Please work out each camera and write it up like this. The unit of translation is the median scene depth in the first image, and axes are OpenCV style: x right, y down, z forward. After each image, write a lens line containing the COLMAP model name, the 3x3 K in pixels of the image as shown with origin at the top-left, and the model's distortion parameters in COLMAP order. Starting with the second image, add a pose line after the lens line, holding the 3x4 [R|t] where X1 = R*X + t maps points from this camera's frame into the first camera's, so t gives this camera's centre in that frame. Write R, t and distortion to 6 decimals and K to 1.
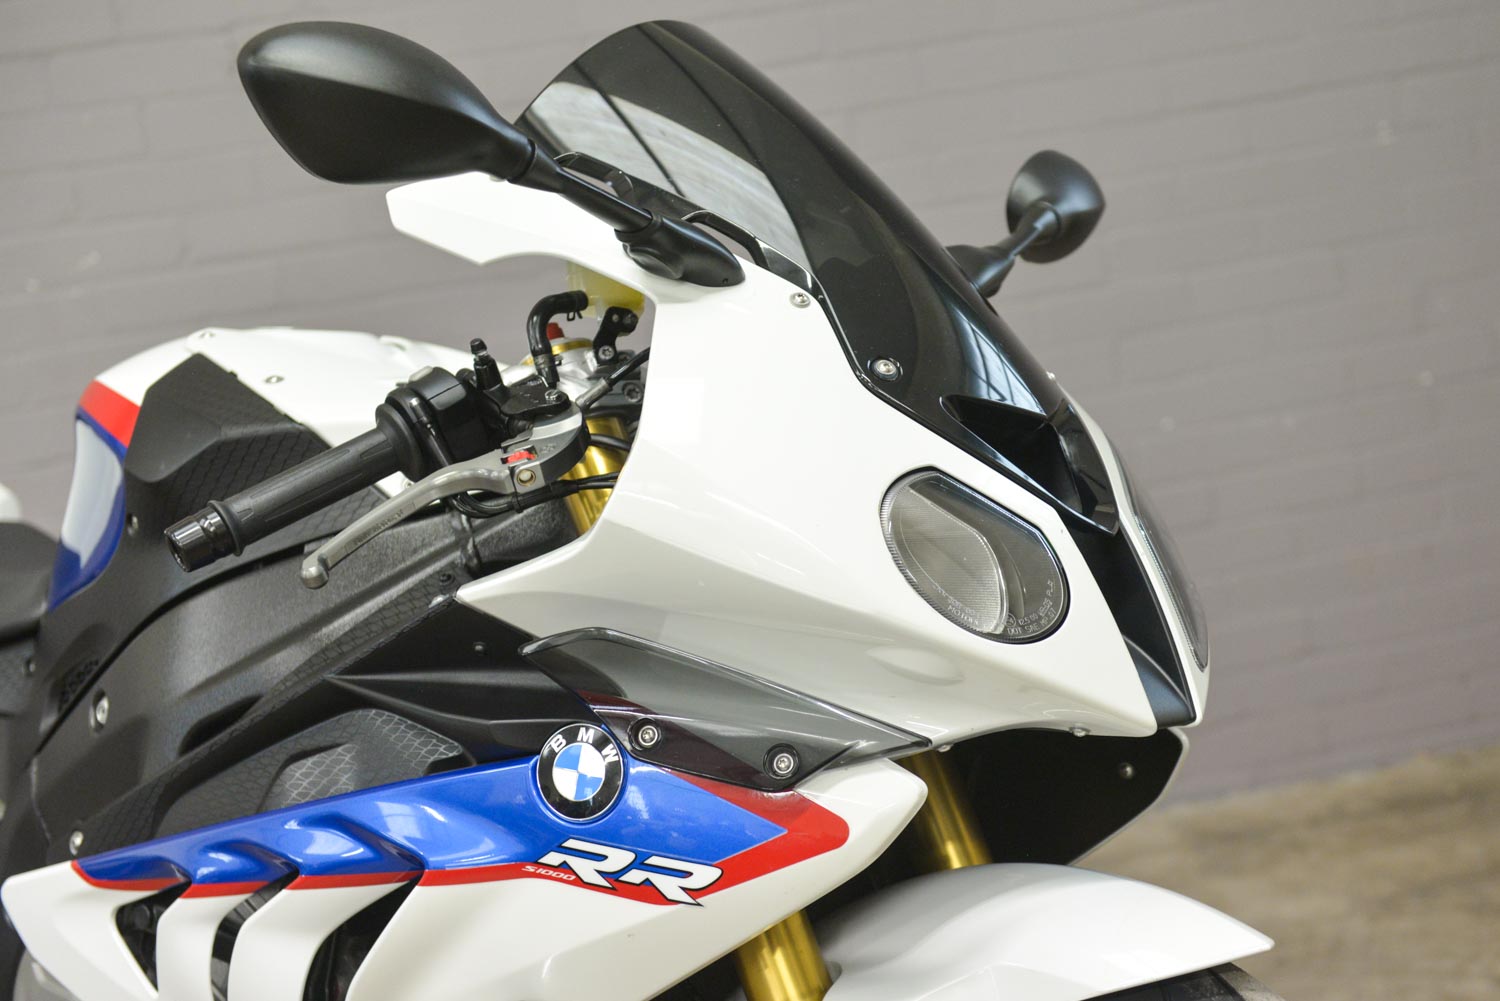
lens RADIAL K [[2563.2, 0, 860.8], [0, 2563.2, 548.0], [0, 0, 1]] dist [0.135592, 0.000000]
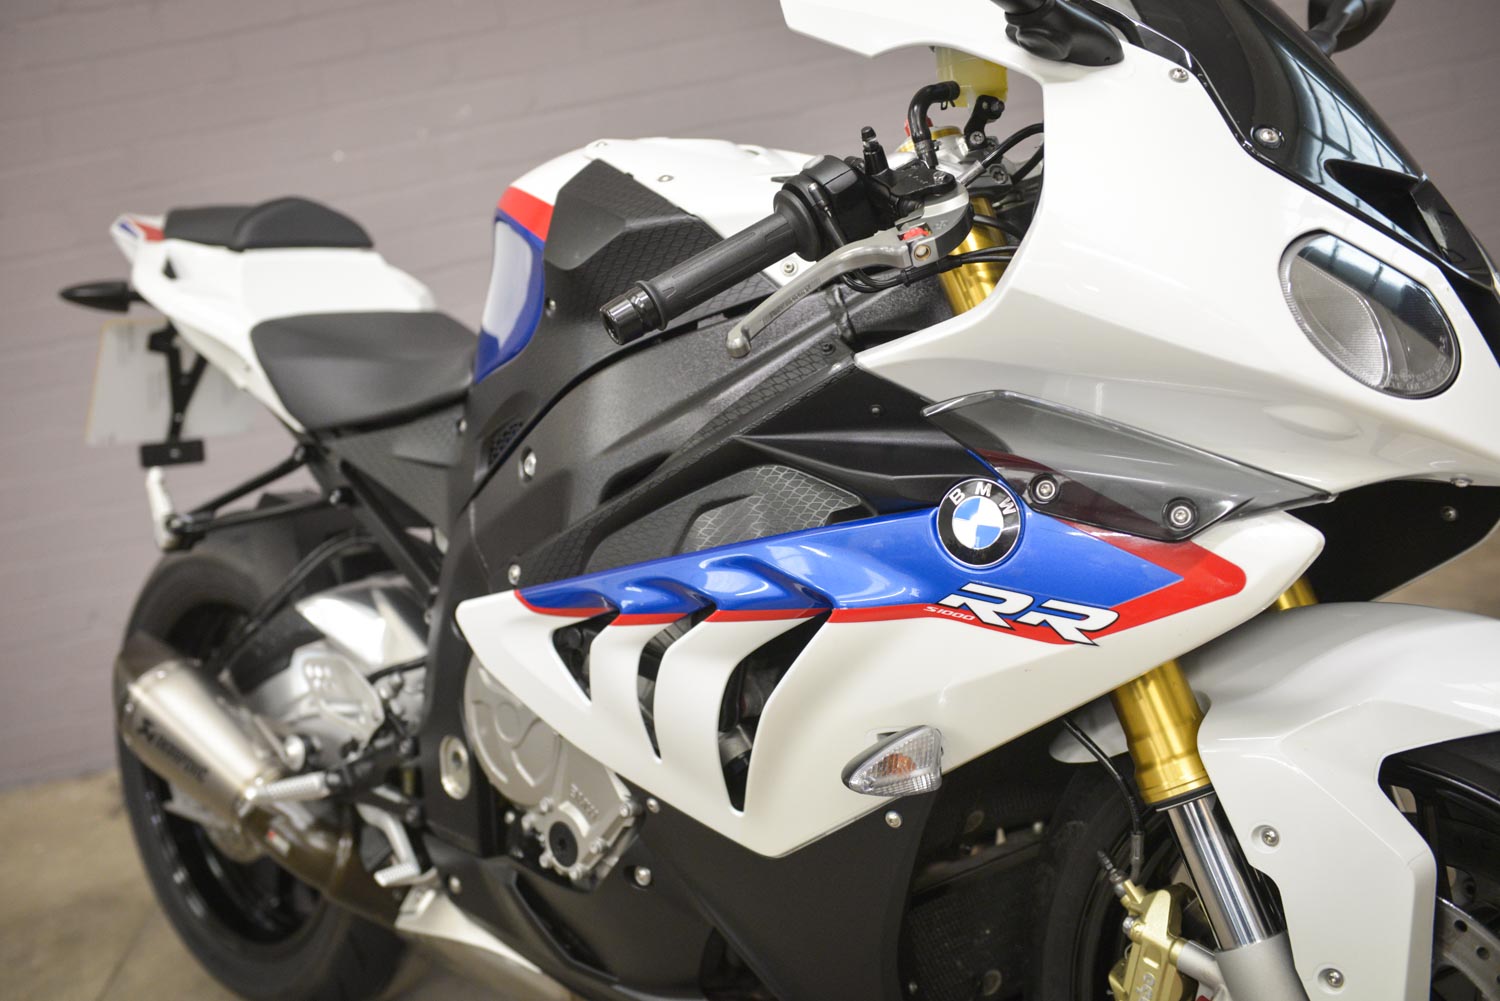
lens RADIAL K [[1791.0, 0, 742.0], [0, 1791.0, 510.4], [0, 0, 1]] dist [0.091876, 0.000000]
pose [[0.992803, -0.005547, -0.119629, -0.112427], [0.017316, 0.995078, 0.097569, 0.005503], [0.118499, -0.098939, 0.988013, 0.224055]]
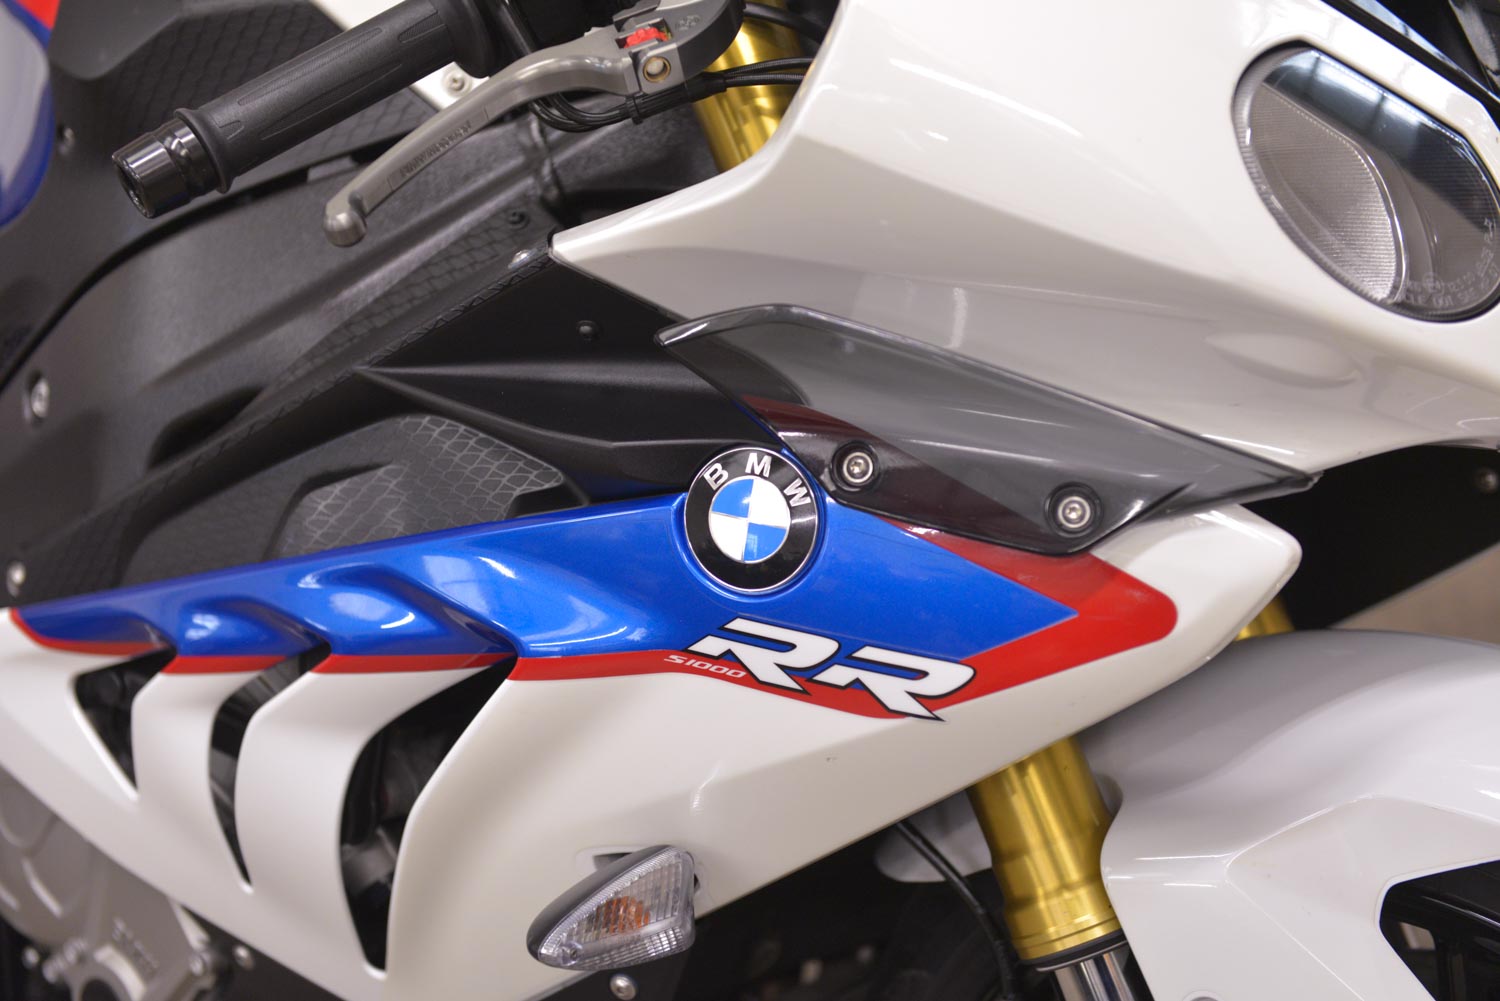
lens RADIAL K [[2506.3, 0, 753.9], [0, 2506.3, 508.0], [0, 0, 1]] dist [0.131335, 0.000000]
pose [[0.999815, -0.008585, -0.017209, -0.092818], [0.011000, 0.989289, 0.145553, -0.009714], [0.015776, -0.145715, 0.989201, 0.342580]]
